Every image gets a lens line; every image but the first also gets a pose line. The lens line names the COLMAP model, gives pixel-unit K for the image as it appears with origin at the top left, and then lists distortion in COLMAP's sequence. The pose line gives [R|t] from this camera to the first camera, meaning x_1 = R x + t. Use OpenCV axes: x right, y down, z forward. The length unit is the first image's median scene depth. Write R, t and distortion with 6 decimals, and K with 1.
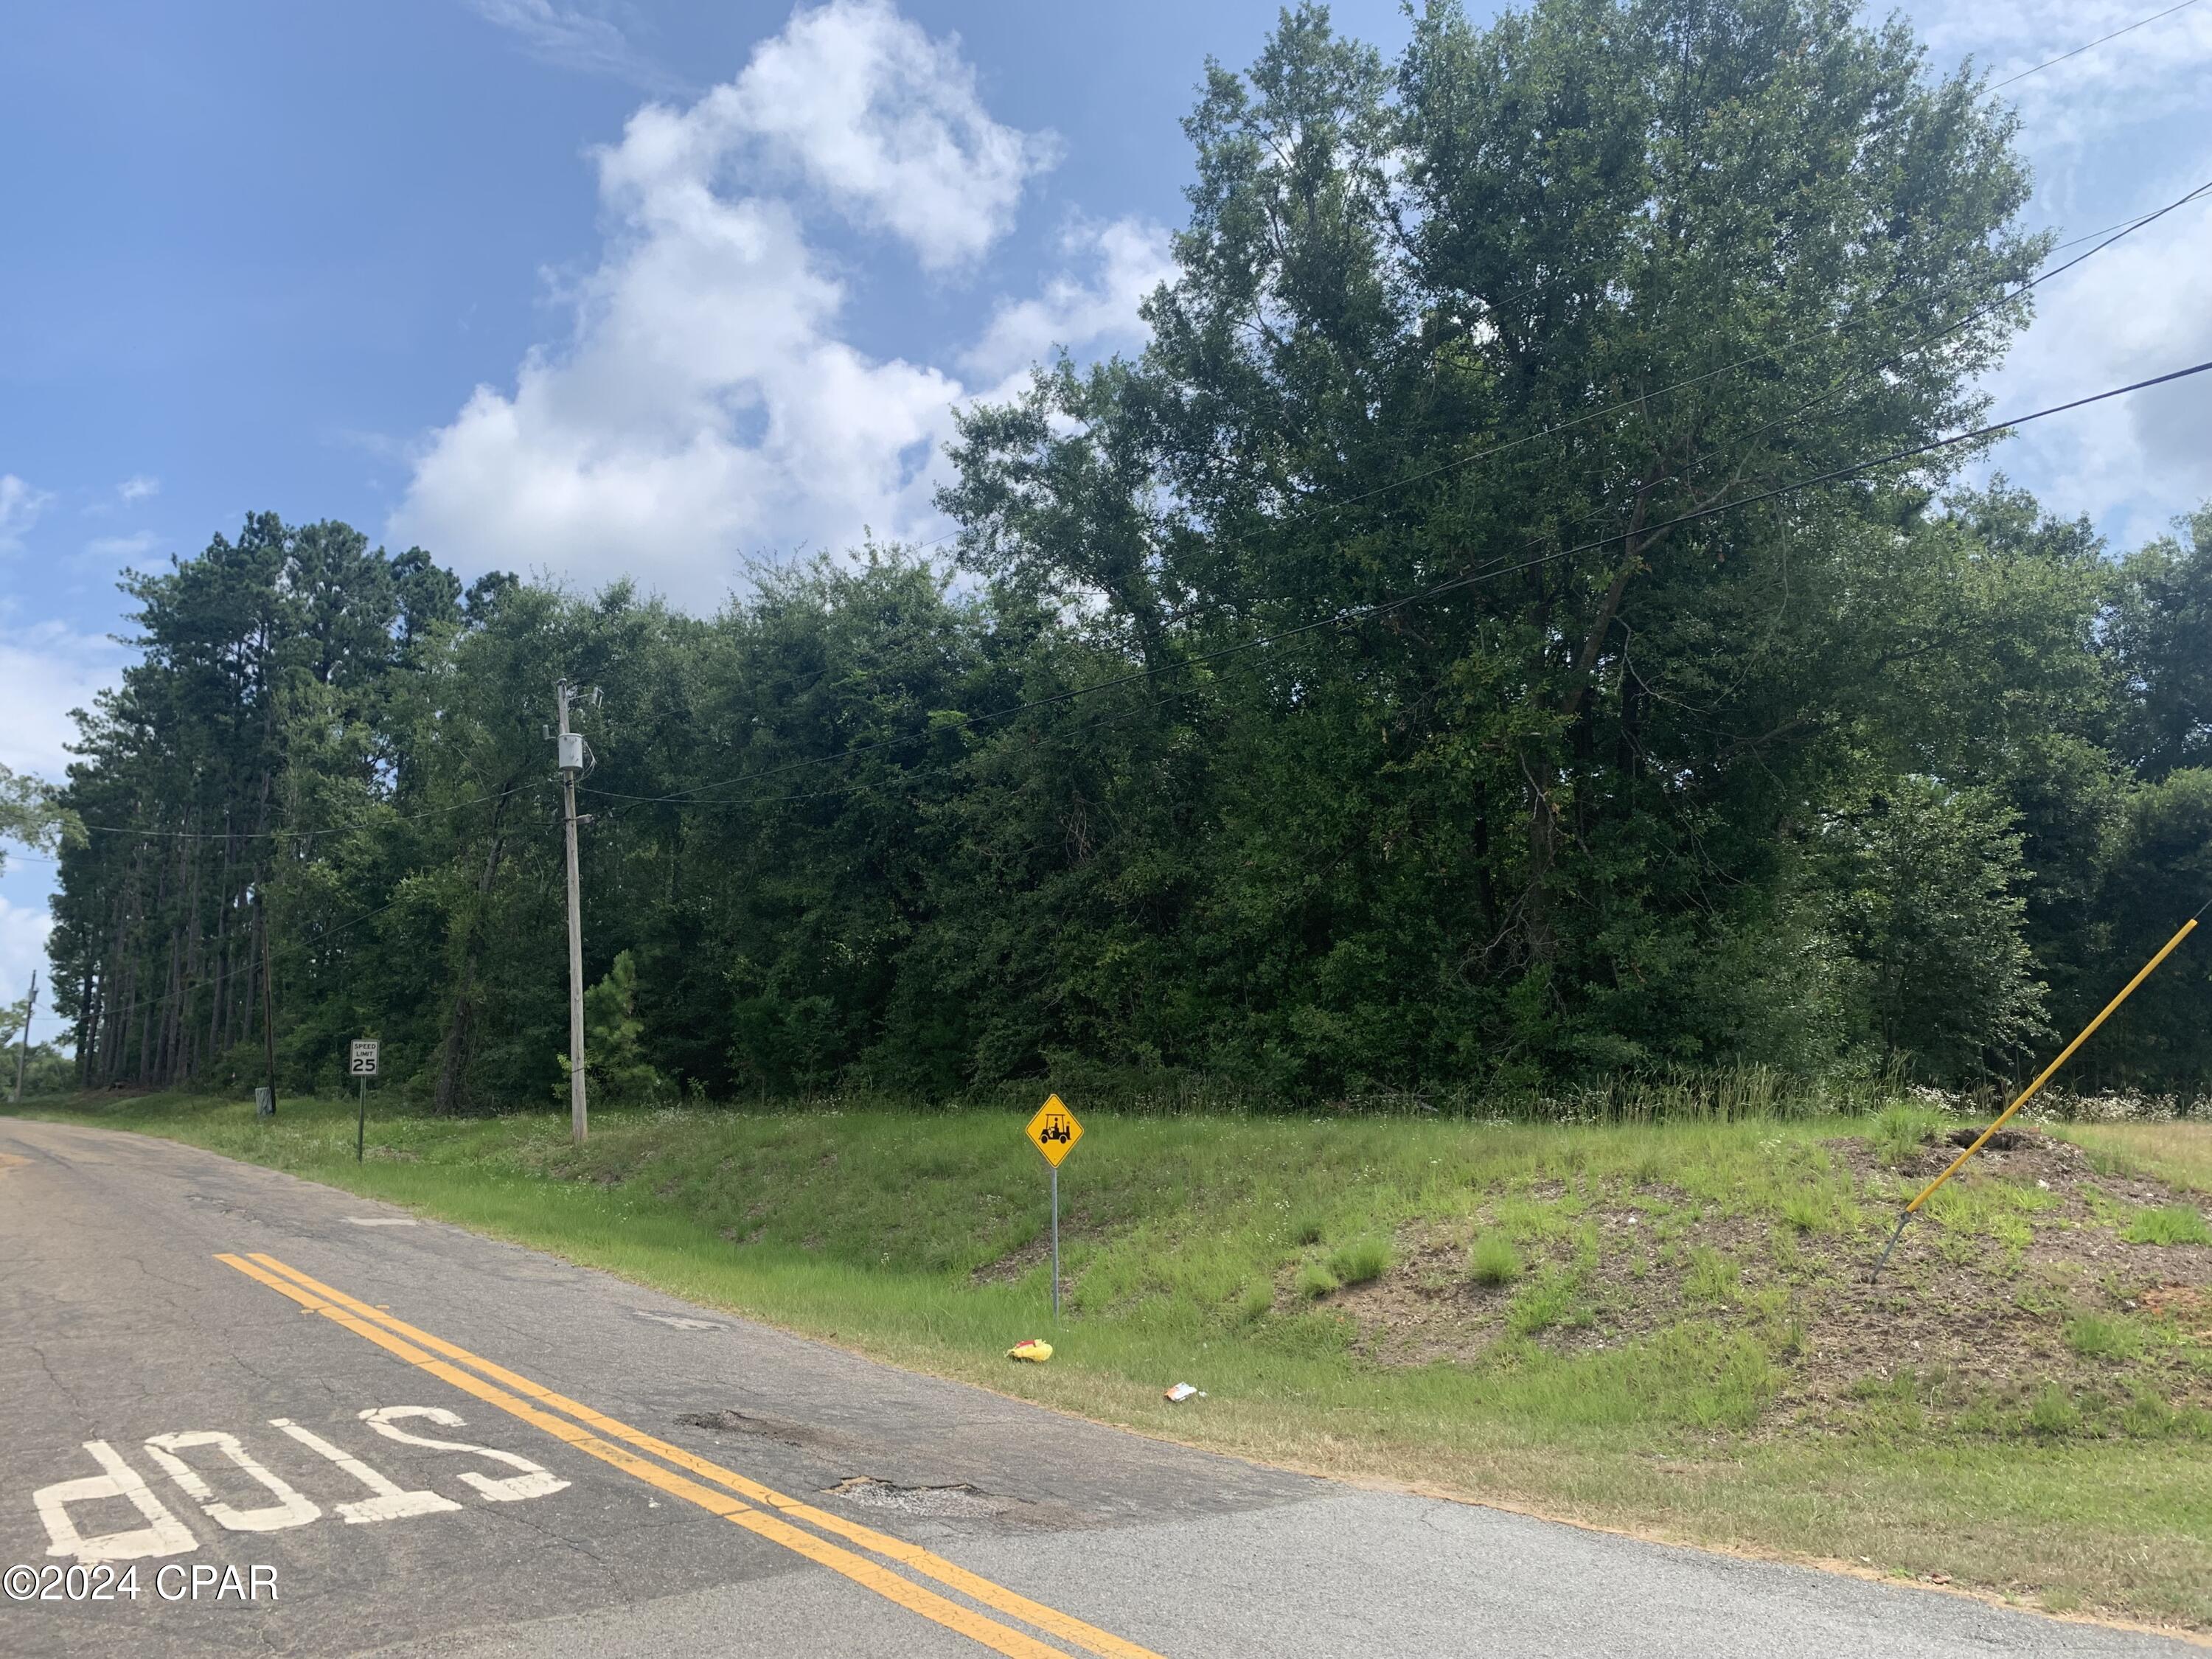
lens RADIAL K [[1597.9, 0, 1108.1], [0, 1597.9, 797.9], [0, 0, 1]] dist [0.006187, -0.025588]
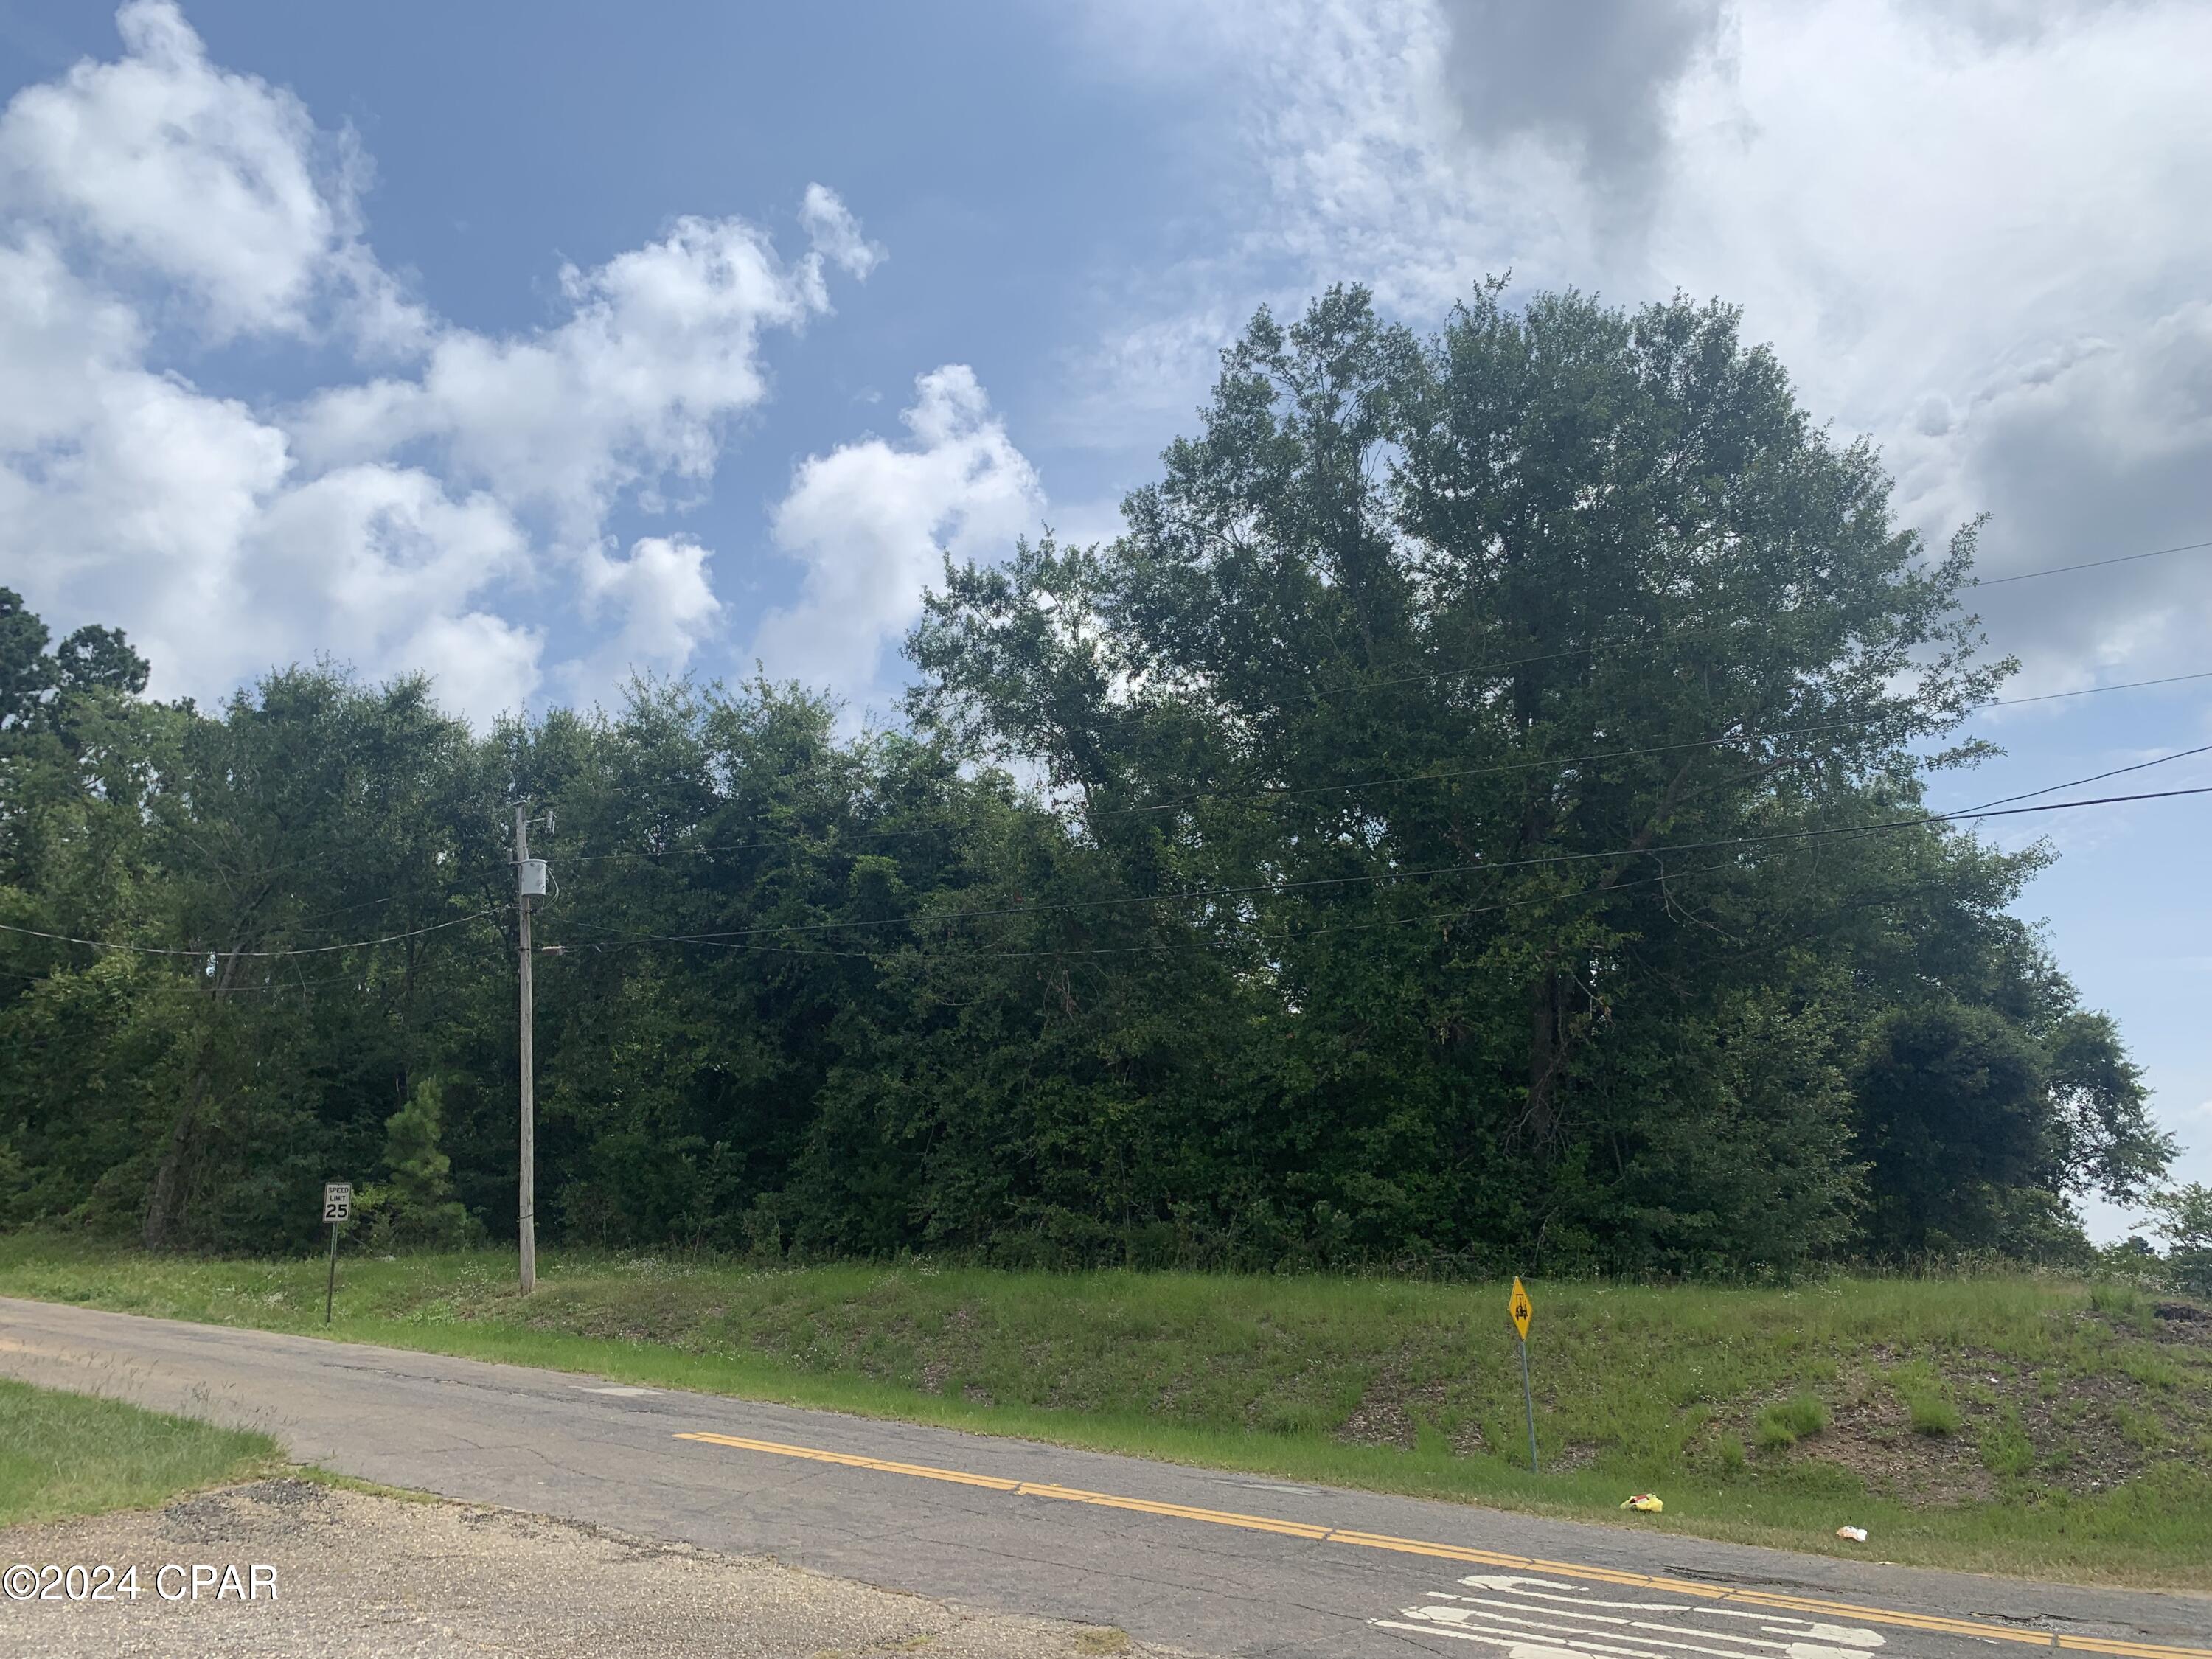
lens RADIAL K [[1597.9, 0, 1108.1], [0, 1597.9, 797.9], [0, 0, 1]] dist [0.006187, -0.025588]
pose [[0.959238, 0.082220, 0.270376, -0.274776], [-0.061342, 0.994508, -0.084797, -0.016784], [-0.275863, 0.064755, 0.959013, -0.019480]]
